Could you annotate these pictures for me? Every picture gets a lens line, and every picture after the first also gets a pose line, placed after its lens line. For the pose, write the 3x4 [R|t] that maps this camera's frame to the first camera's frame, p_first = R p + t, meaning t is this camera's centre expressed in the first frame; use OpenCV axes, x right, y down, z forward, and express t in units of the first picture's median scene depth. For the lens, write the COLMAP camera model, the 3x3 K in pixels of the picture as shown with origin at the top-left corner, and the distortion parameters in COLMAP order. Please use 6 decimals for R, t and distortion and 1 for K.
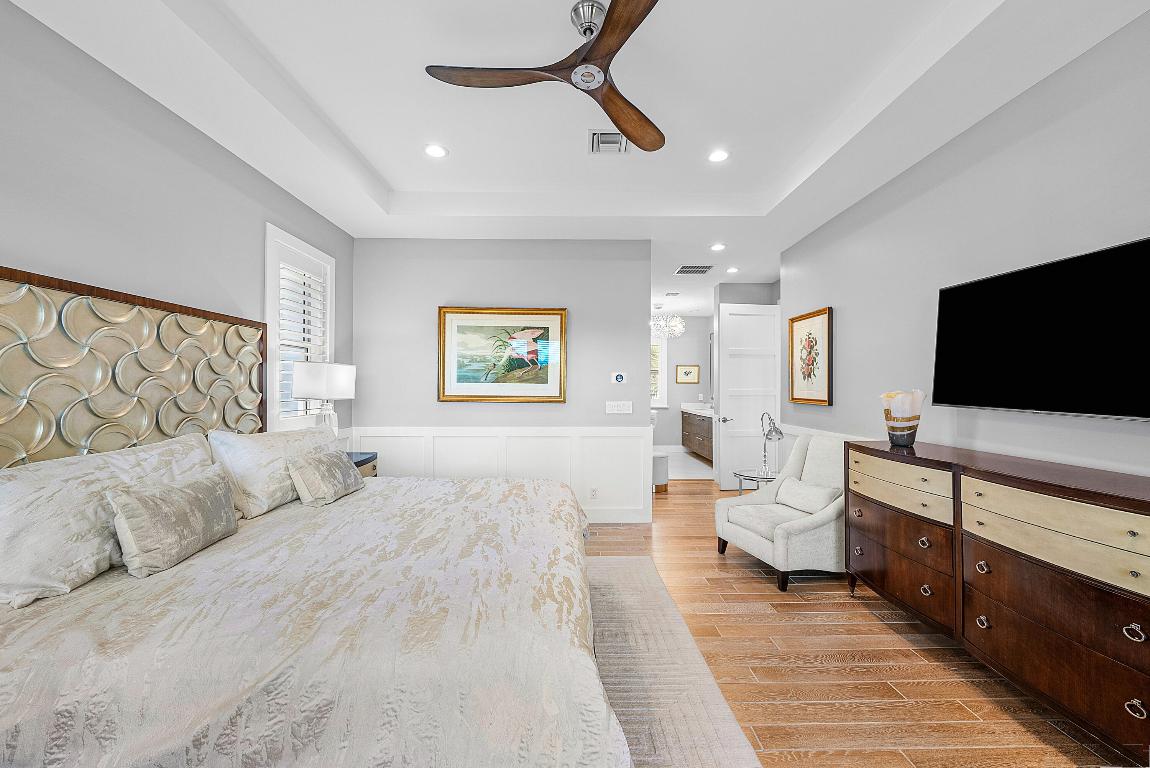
lens RADIAL K [[436.6, 0, 573.7], [0, 436.6, 384.0], [0, 0, 1]] dist [-0.011606, -0.000093]
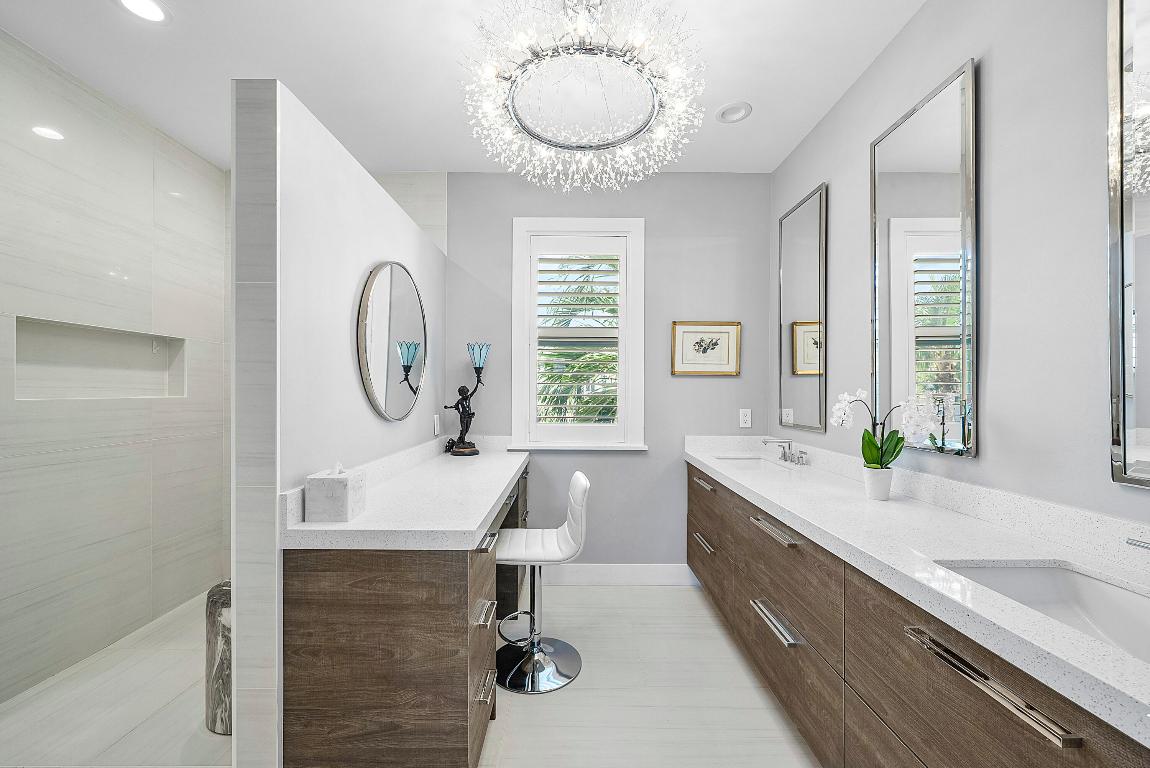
lens RADIAL K [[436.6, 0, 574.5], [0, 436.6, 392.7], [0, 0, 1]] dist [-0.011606, -0.000093]
pose [[0.999965, 0.001868, -0.008164, 0.165012], [-0.001783, 0.999945, 0.010344, 0.007611], [0.008182, -0.010329, 0.999913, 0.670385]]
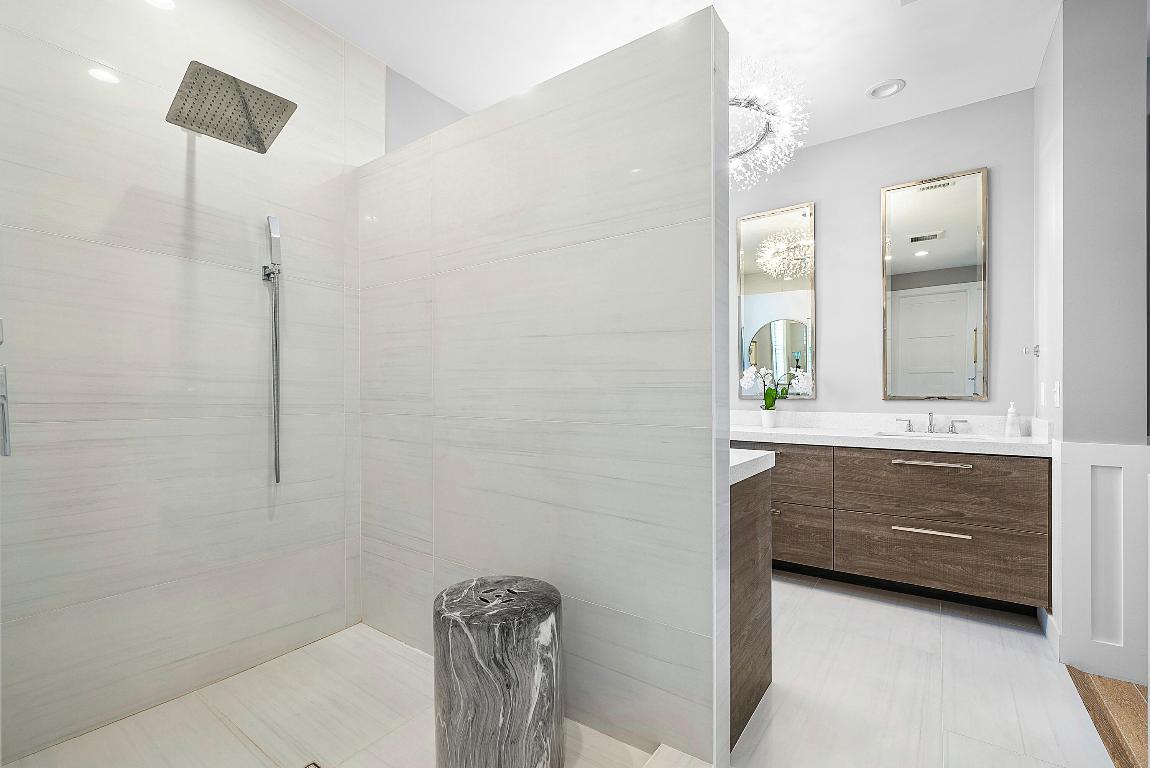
lens RADIAL K [[473.9, 0, 572.9], [0, 473.9, 390.5], [0, 0, 1]] dist [-0.000905, 0.000024]
pose [[0.634261, 0.001268, 0.773118, -0.070413], [-0.010377, 0.999923, 0.006873, 0.025849], [-0.773050, -0.012382, 0.634225, 0.743757]]
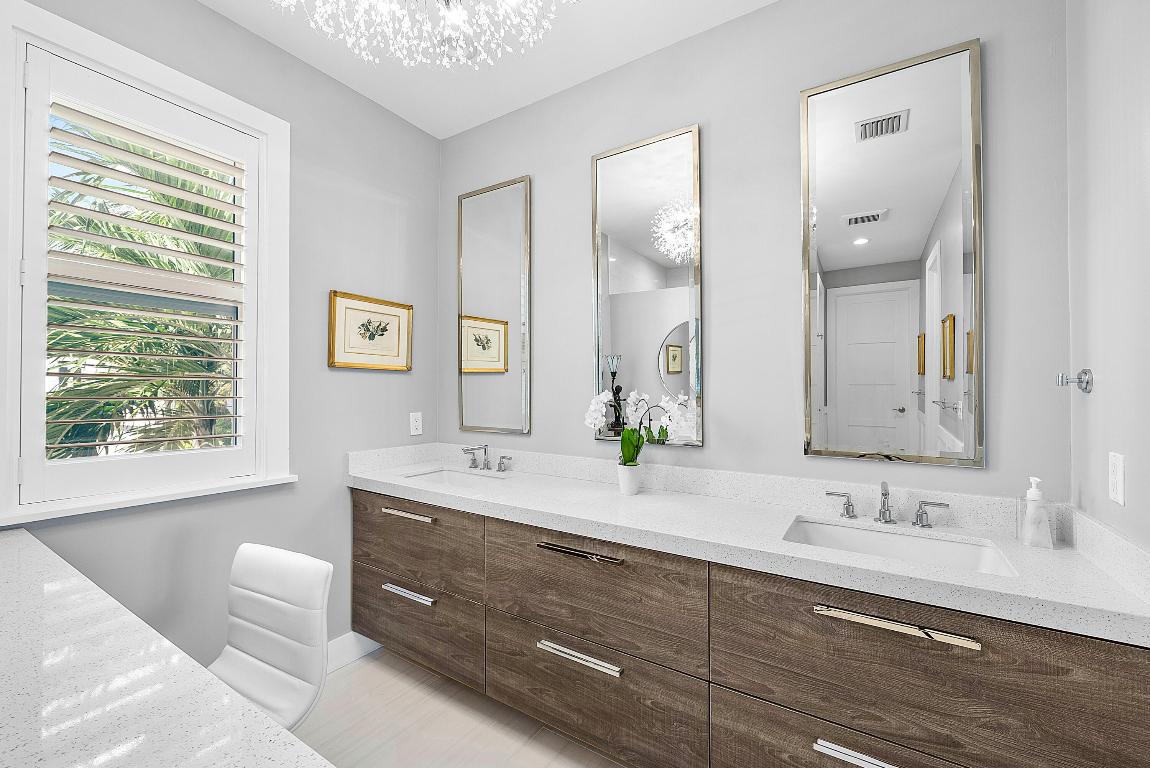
lens RADIAL K [[473.1, 0, 570.7], [0, 473.1, 388.0], [0, 0, 1]] dist [-0.007029, 0.000114]
pose [[0.564129, 0.004060, 0.825676, 0.102669], [-0.010128, 0.999947, 0.002003, 0.006563], [-0.825624, -0.009493, 0.564141, 0.756221]]
